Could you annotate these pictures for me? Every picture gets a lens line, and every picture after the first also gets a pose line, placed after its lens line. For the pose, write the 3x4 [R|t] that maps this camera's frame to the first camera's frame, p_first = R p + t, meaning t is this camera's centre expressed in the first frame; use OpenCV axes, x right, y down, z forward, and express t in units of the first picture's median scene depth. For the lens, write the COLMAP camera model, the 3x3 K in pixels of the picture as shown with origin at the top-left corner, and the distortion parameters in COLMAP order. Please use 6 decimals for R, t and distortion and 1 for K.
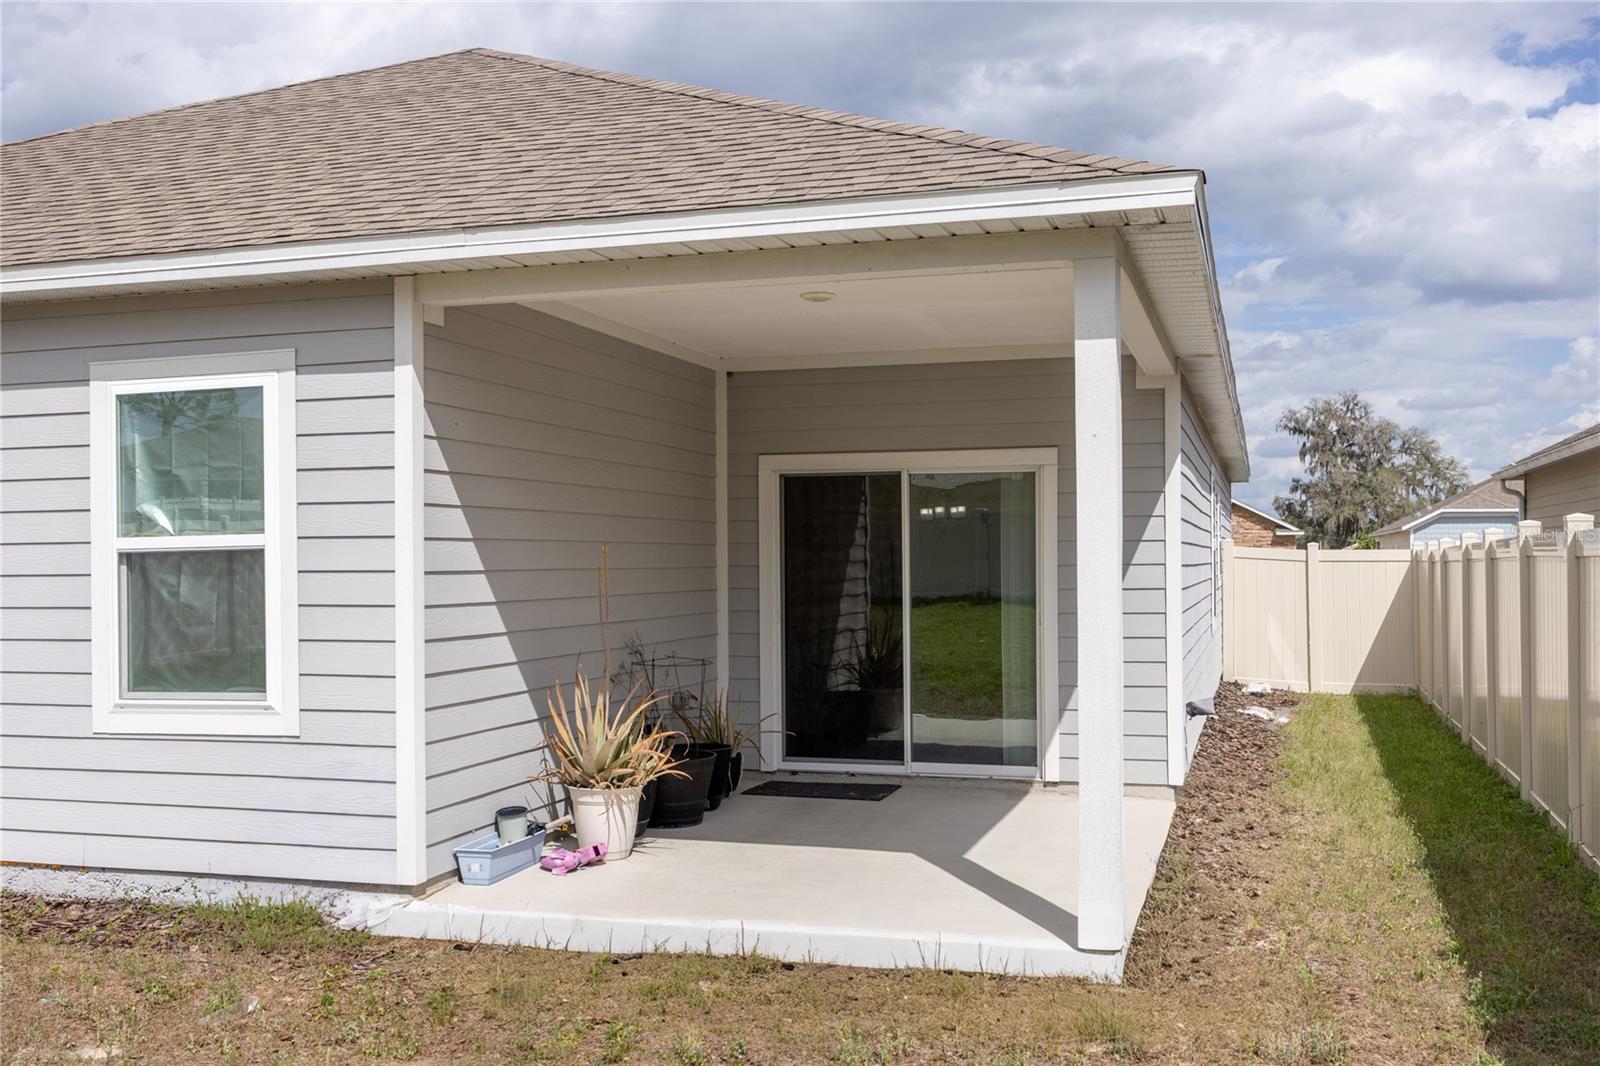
lens RADIAL K [[1530.0, 0, 800.0], [0, 1530.0, 533.0], [0, 0, 1]] dist [0.002200, 0.000799]
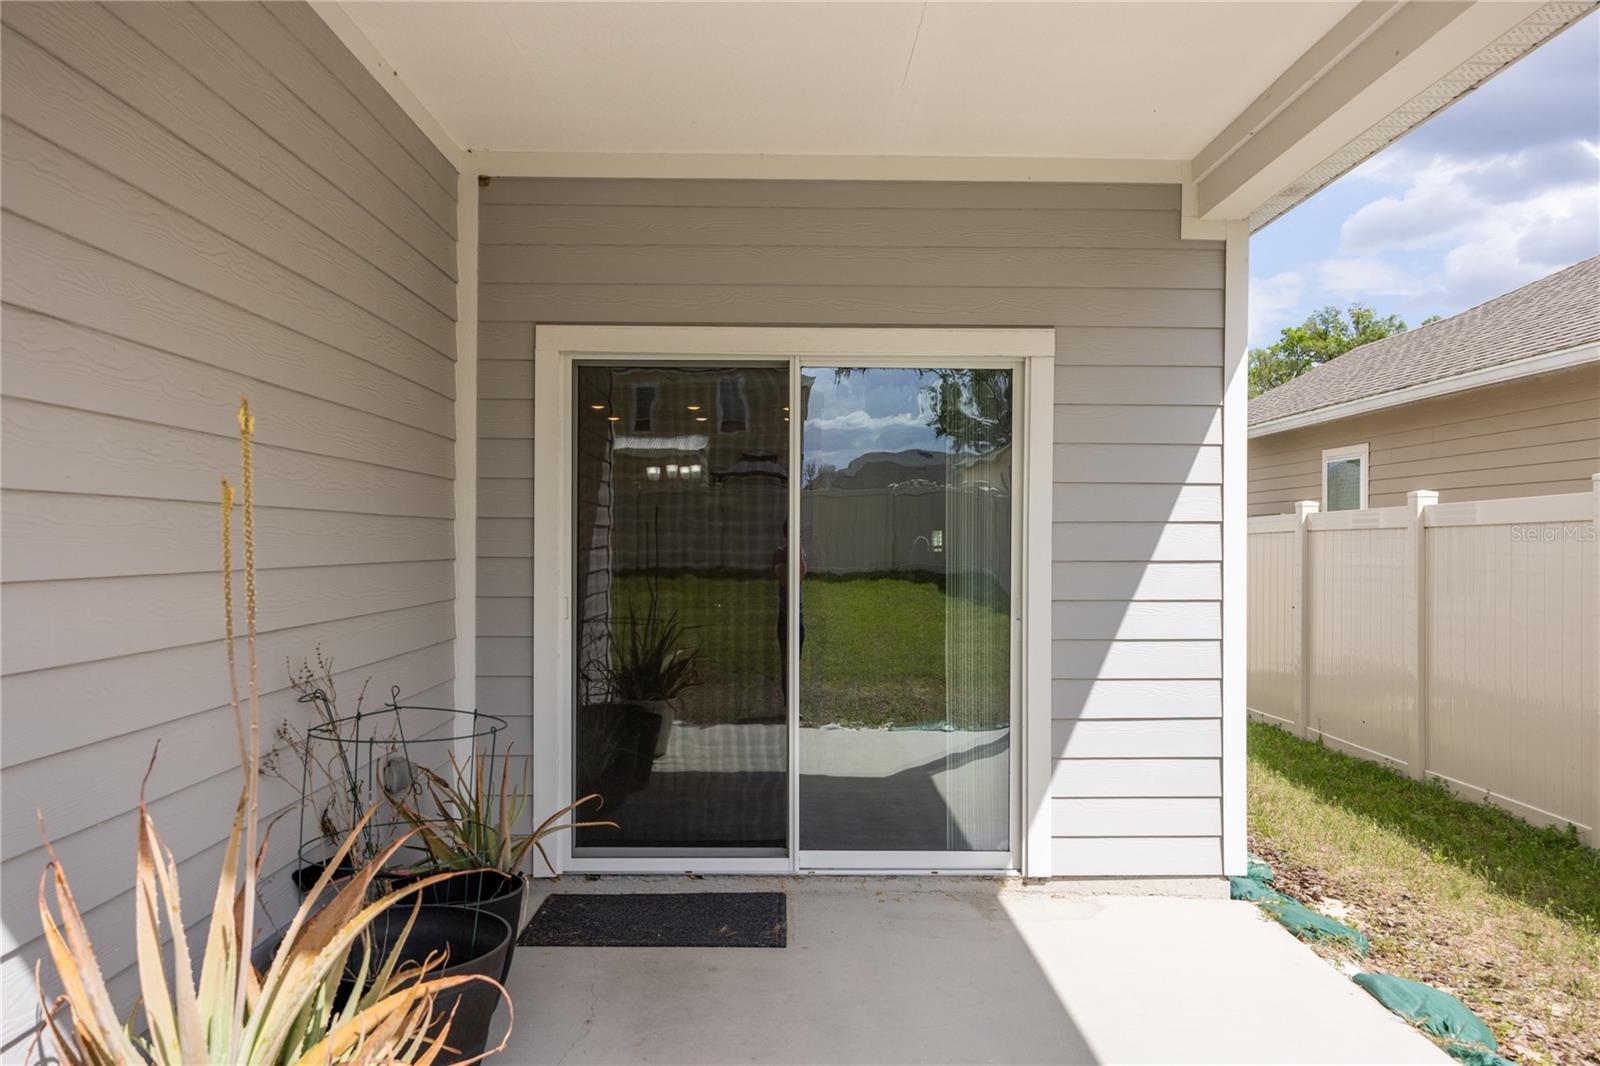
lens RADIAL K [[1204.3, 0, 800.0], [0, 1204.3, 533.0], [0, 0, 1]] dist [-0.012493, -0.001785]
pose [[0.951750, 0.012501, 0.306620, -0.072223], [-0.015757, 0.999843, 0.008145, 0.022408], [-0.306470, -0.012584, 0.951797, 0.559433]]
